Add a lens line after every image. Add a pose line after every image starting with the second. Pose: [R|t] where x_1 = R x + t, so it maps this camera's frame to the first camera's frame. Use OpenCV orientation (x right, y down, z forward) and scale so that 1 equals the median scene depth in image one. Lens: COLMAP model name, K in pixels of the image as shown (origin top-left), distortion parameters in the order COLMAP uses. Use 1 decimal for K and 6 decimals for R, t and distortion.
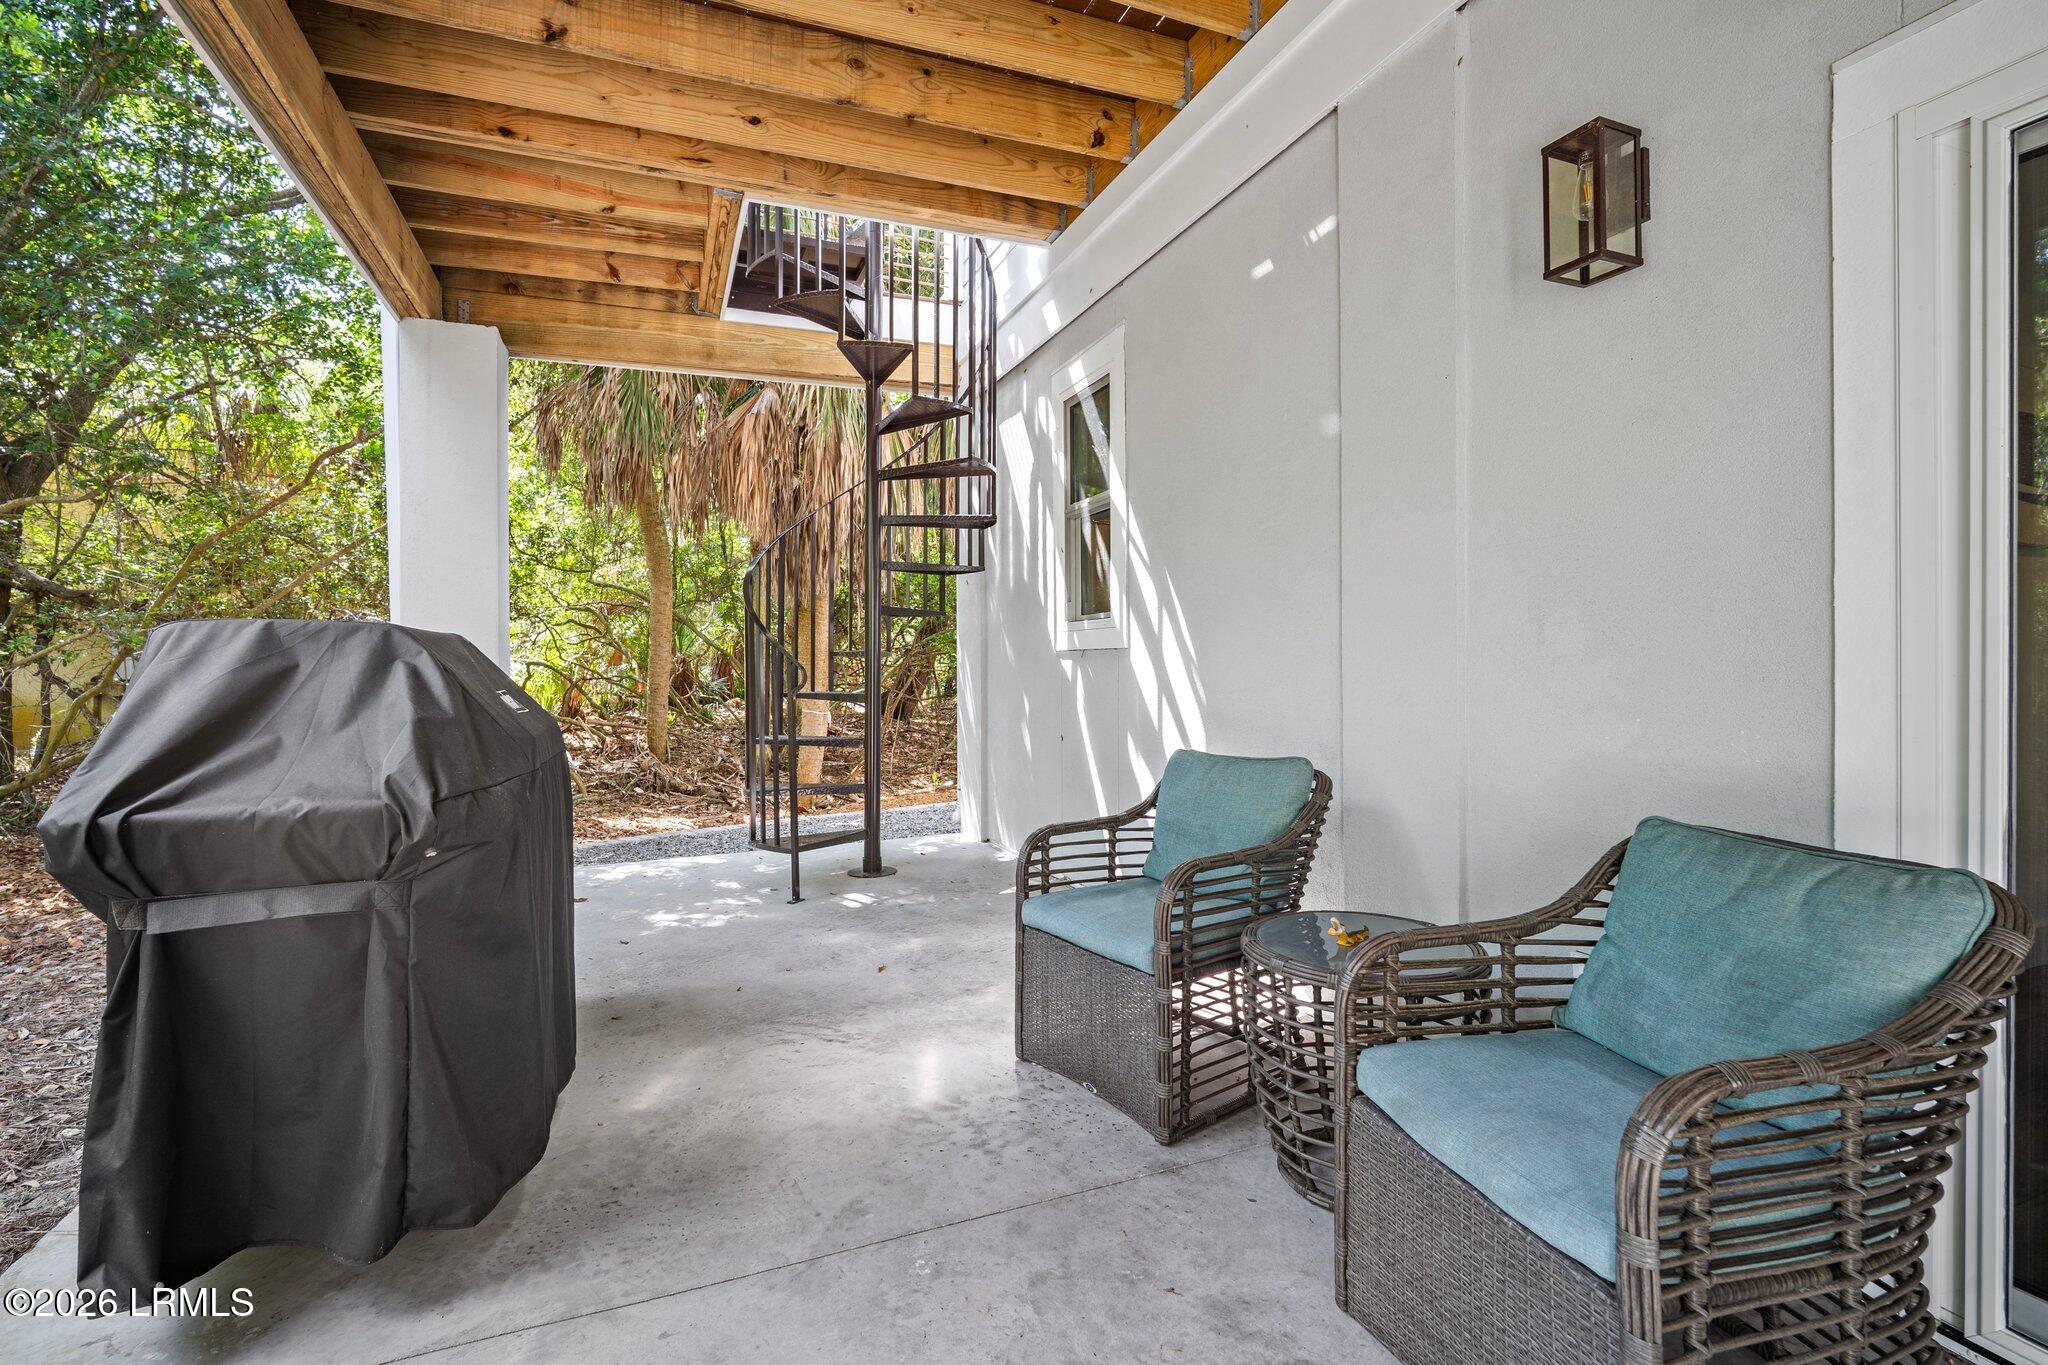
lens RADIAL K [[908.0, 0, 1024.5], [0, 908.0, 669.5], [0, 0, 1]] dist [-0.006476, 0.000212]
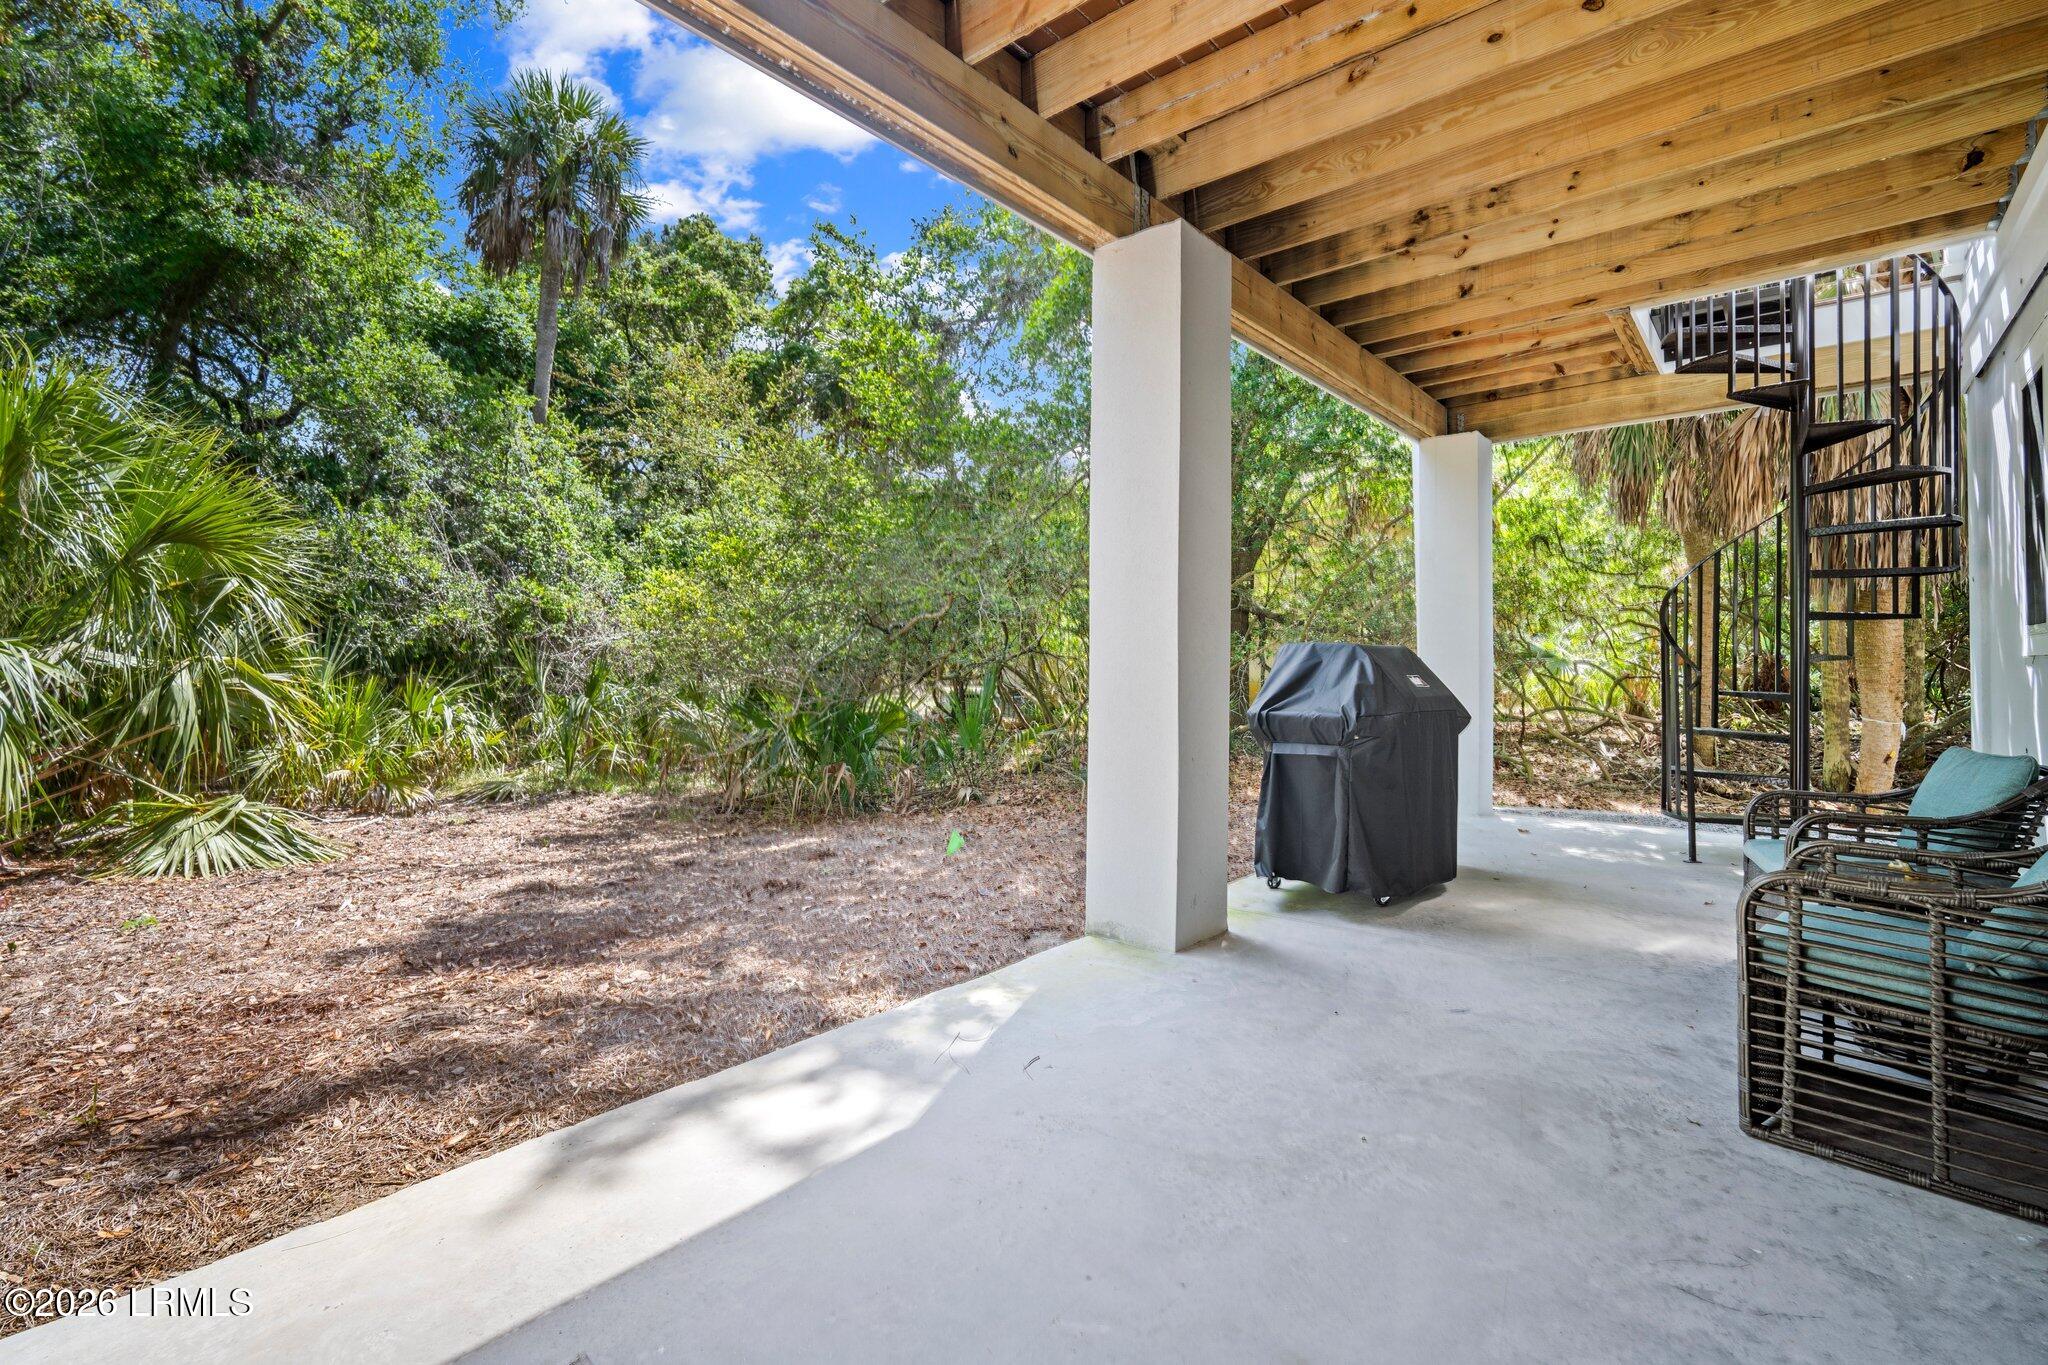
lens RADIAL K [[931.7, 0, 1010.9], [0, 931.7, 629.6], [0, 0, 1]] dist [-0.005988, 0.000107]
pose [[0.455814, -0.017080, -0.889911, 0.409849], [-0.018563, 0.999416, -0.028689, -0.000786], [0.889882, 0.029596, 0.455230, -0.350412]]
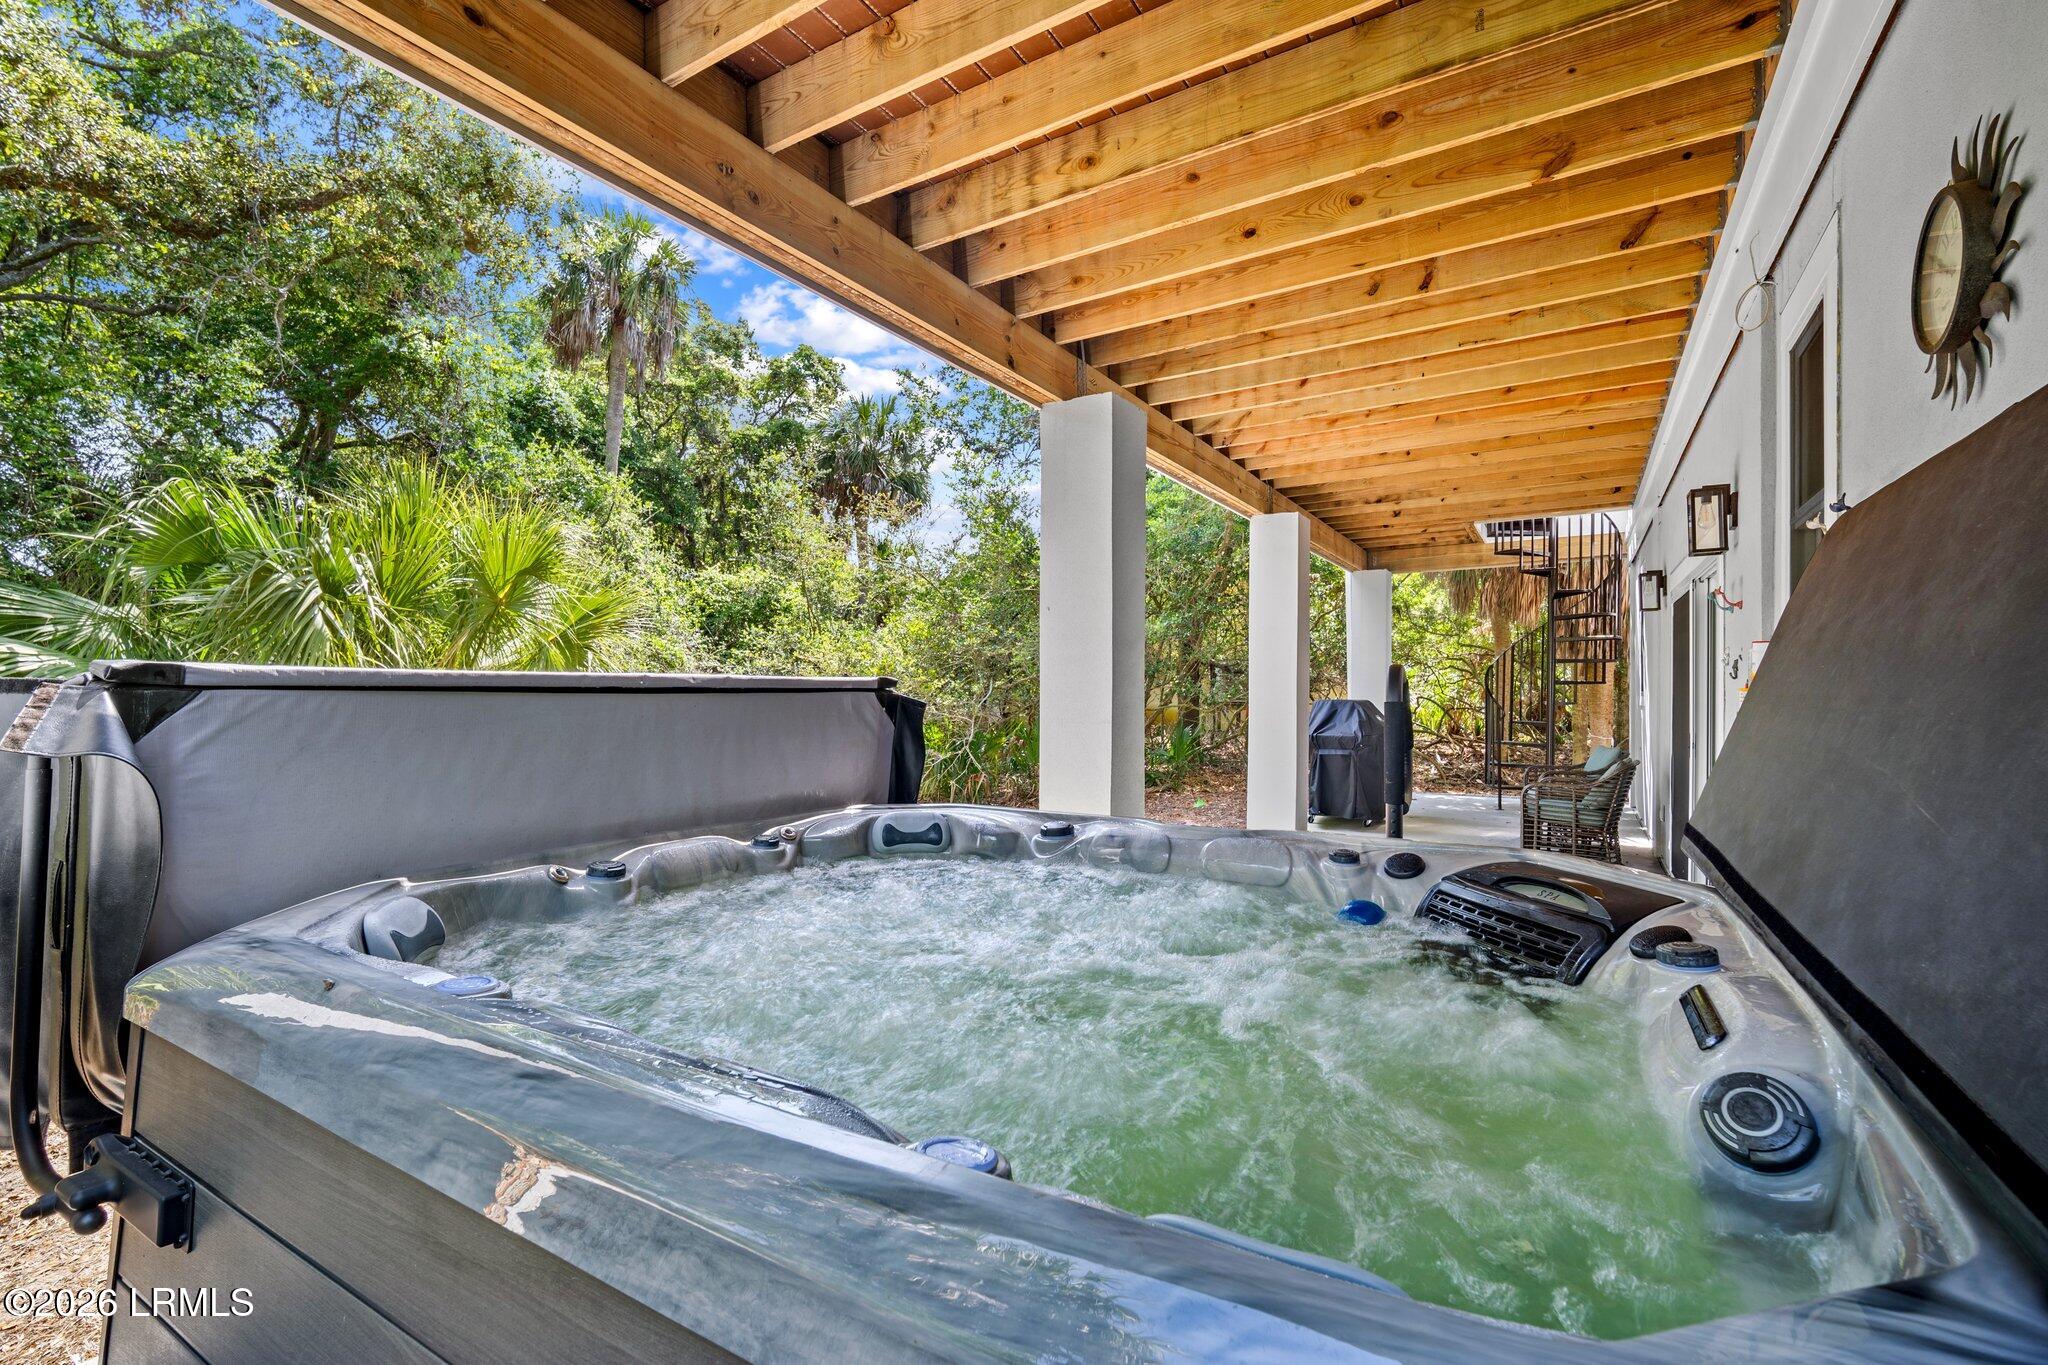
lens RADIAL K [[908.0, 0, 1024.5], [0, 908.0, 669.5], [0, 0, 1]] dist [-0.006476, 0.000212]
pose [[0.592574, -0.004336, -0.805505, 0.850013], [-0.018043, 0.999663, -0.018654, -0.038102], [0.805314, 0.025587, 0.592296, -1.295232]]
